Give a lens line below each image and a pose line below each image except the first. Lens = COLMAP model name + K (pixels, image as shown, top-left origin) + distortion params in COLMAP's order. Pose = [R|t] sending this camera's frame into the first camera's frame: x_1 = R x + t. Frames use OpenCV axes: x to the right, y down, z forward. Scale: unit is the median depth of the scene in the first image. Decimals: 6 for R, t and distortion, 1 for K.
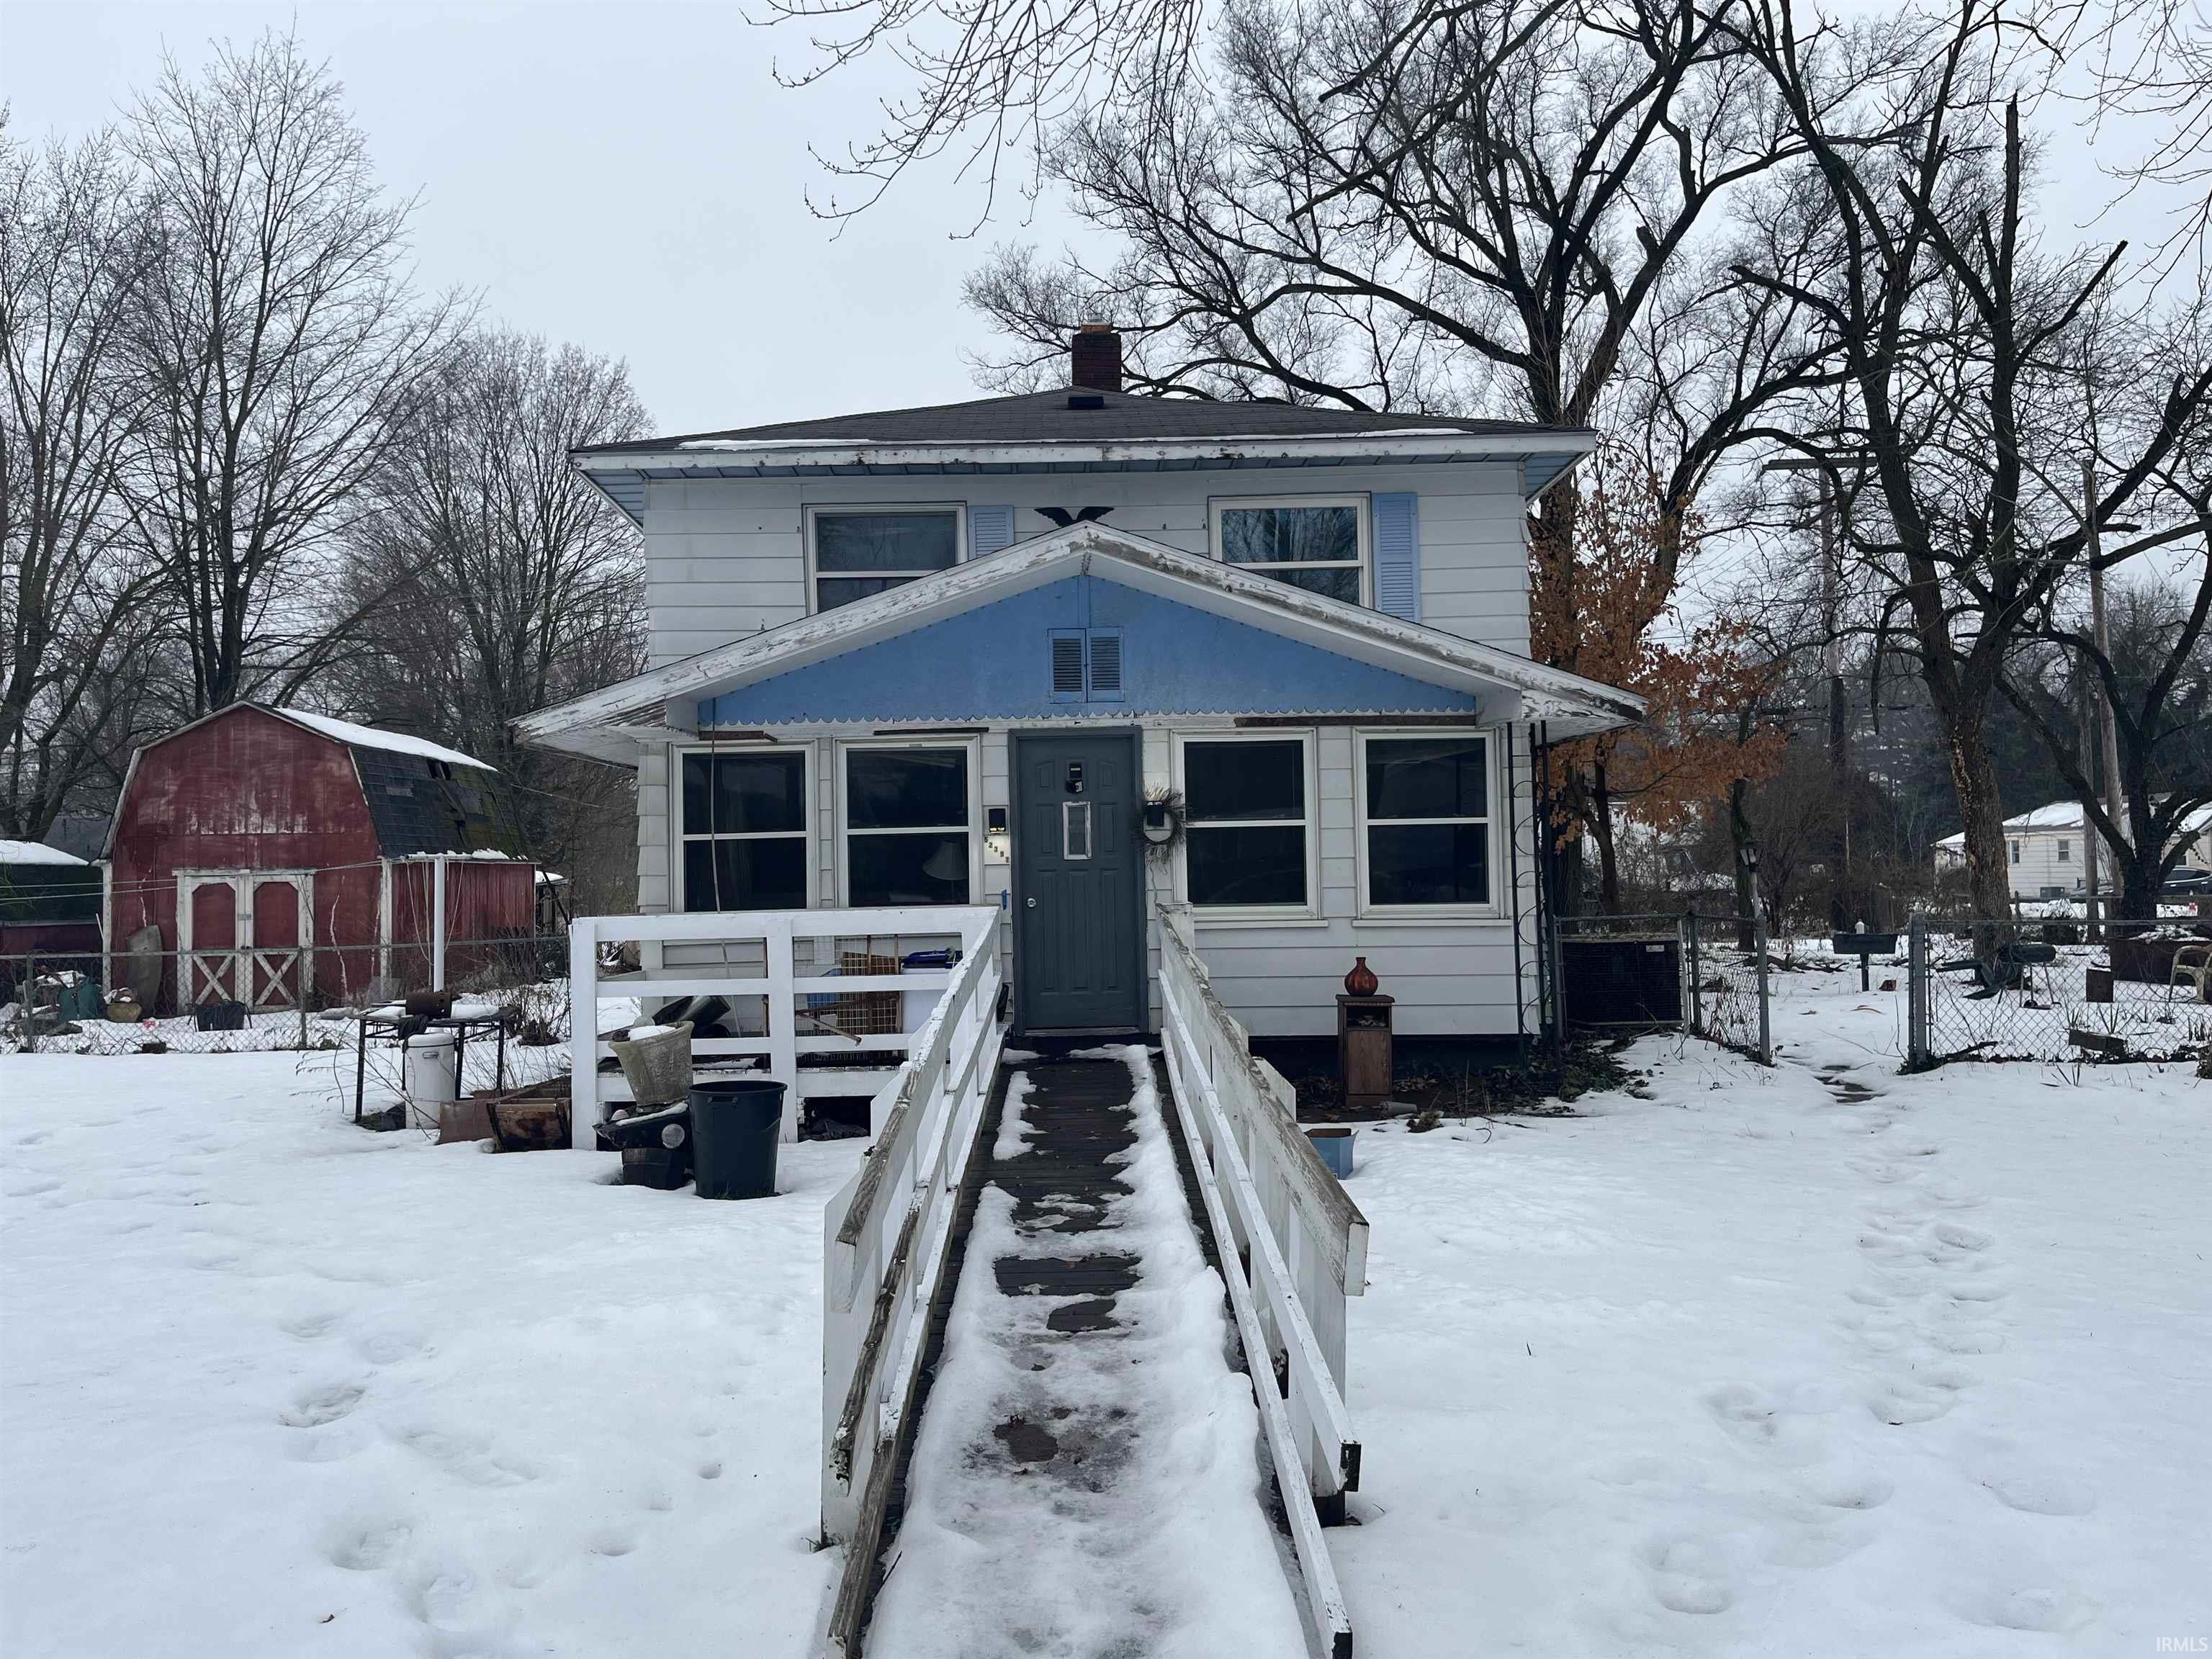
lens RADIAL K [[1678.6, 0, 1102.6], [0, 1678.6, 850.7], [0, 0, 1]] dist [0.087842, -0.126065]
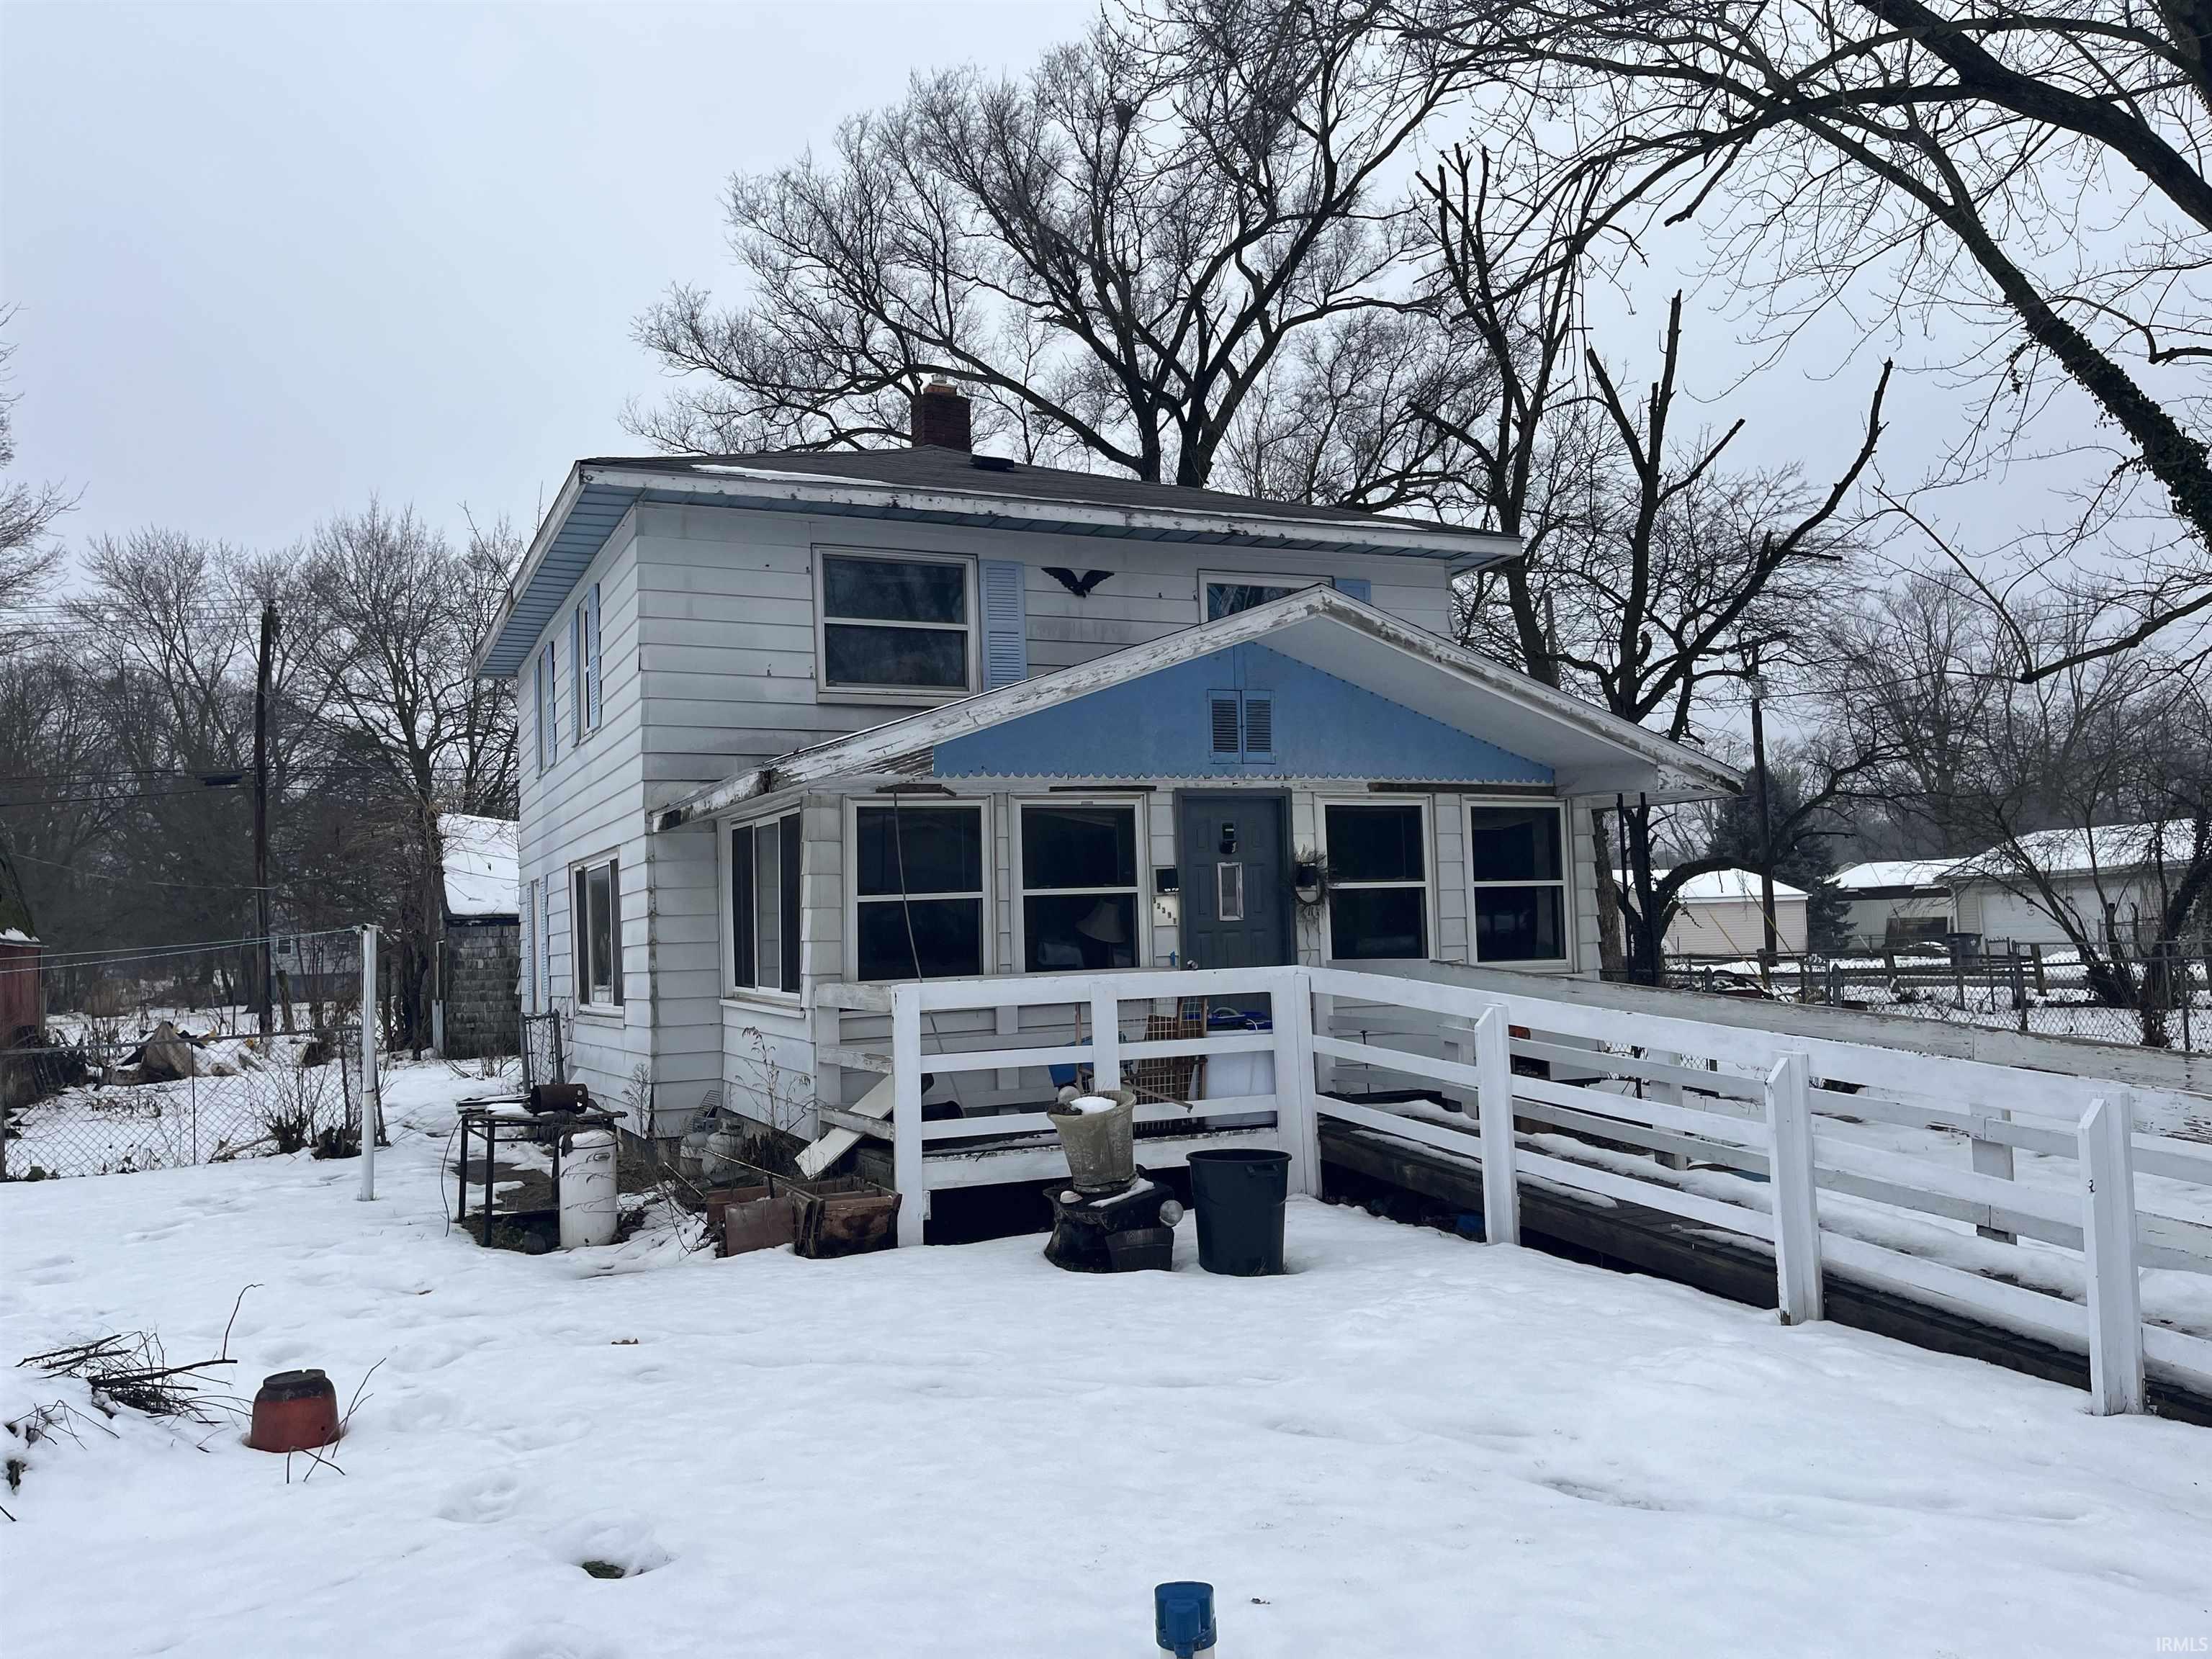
lens RADIAL K [[1690.2, 0, 1106.0], [0, 1690.2, 829.5], [0, 0, 1]] dist [0.075100, -0.075675]
pose [[0.915505, 0.015356, 0.402013, -0.489950], [0.008990, 0.998241, -0.058603, 0.009398], [-0.402206, 0.057265, 0.913757, 0.111855]]
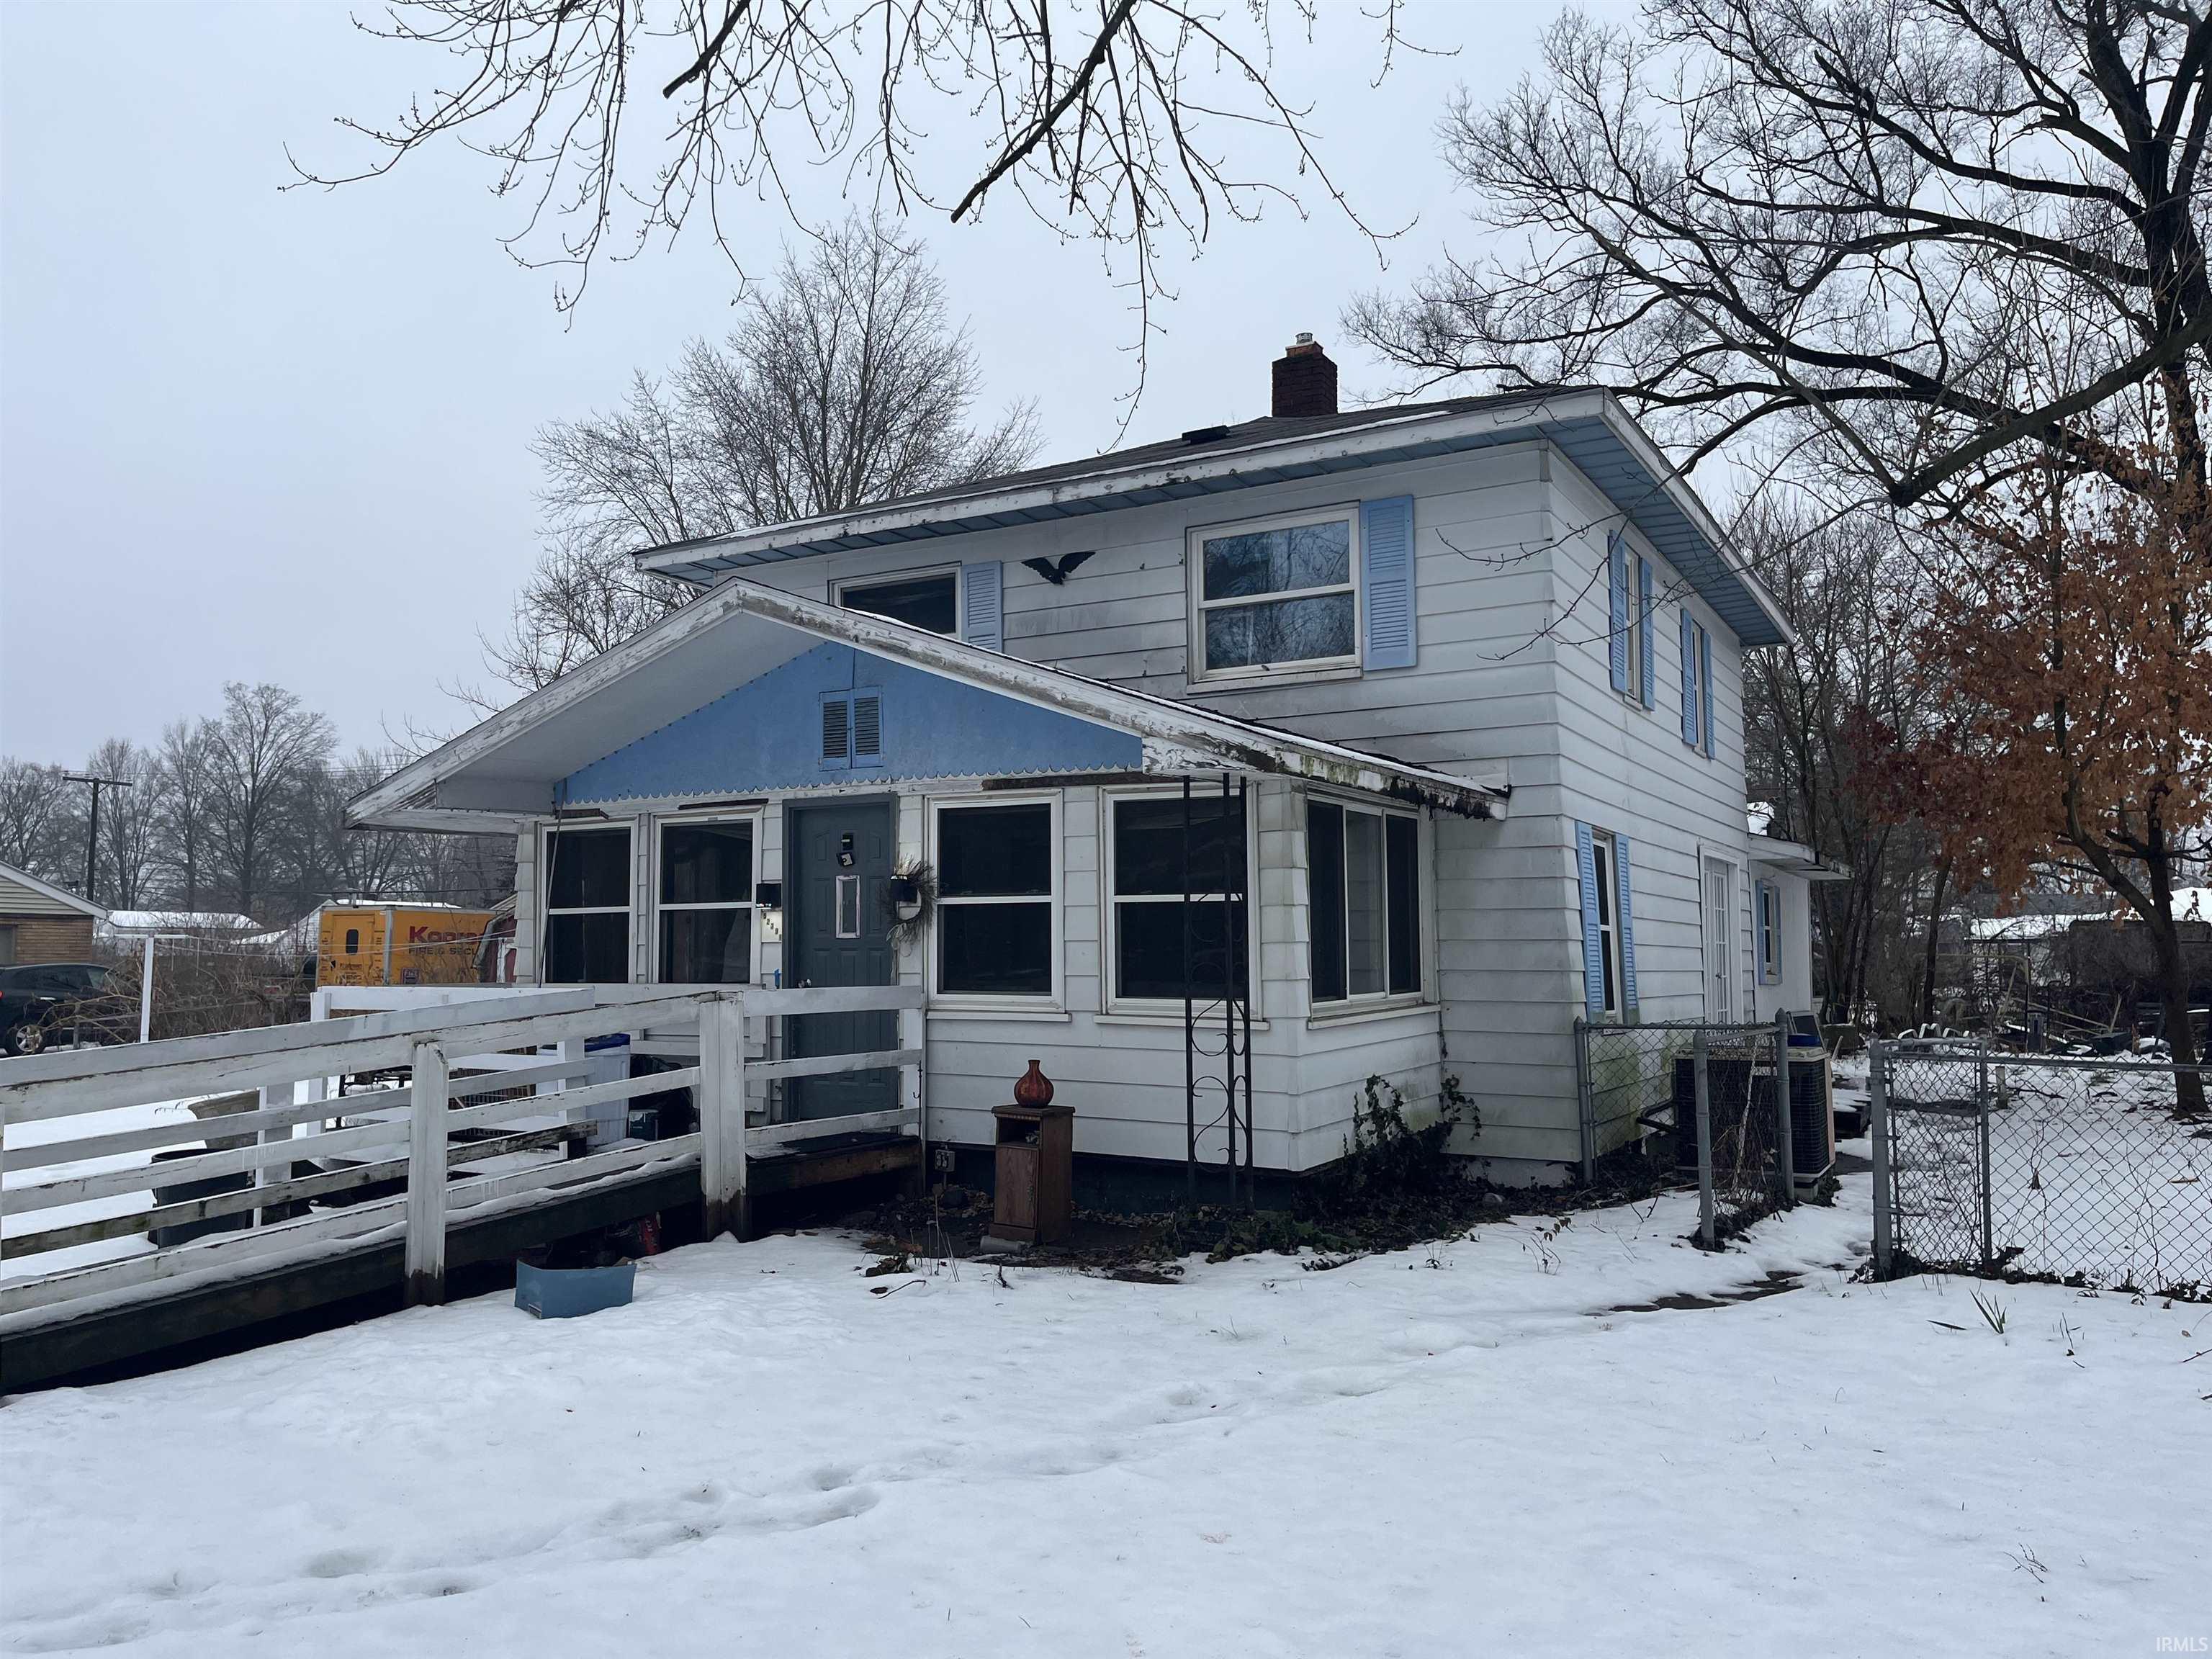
lens RADIAL K [[1690.2, 0, 1106.0], [0, 1690.2, 829.5], [0, 0, 1]] dist [0.075100, -0.075675]
pose [[0.853187, -0.017830, -0.521301, 0.598063], [-0.007845, 0.998864, -0.047004, -0.011962], [0.521547, 0.044193, 0.852078, 0.278104]]
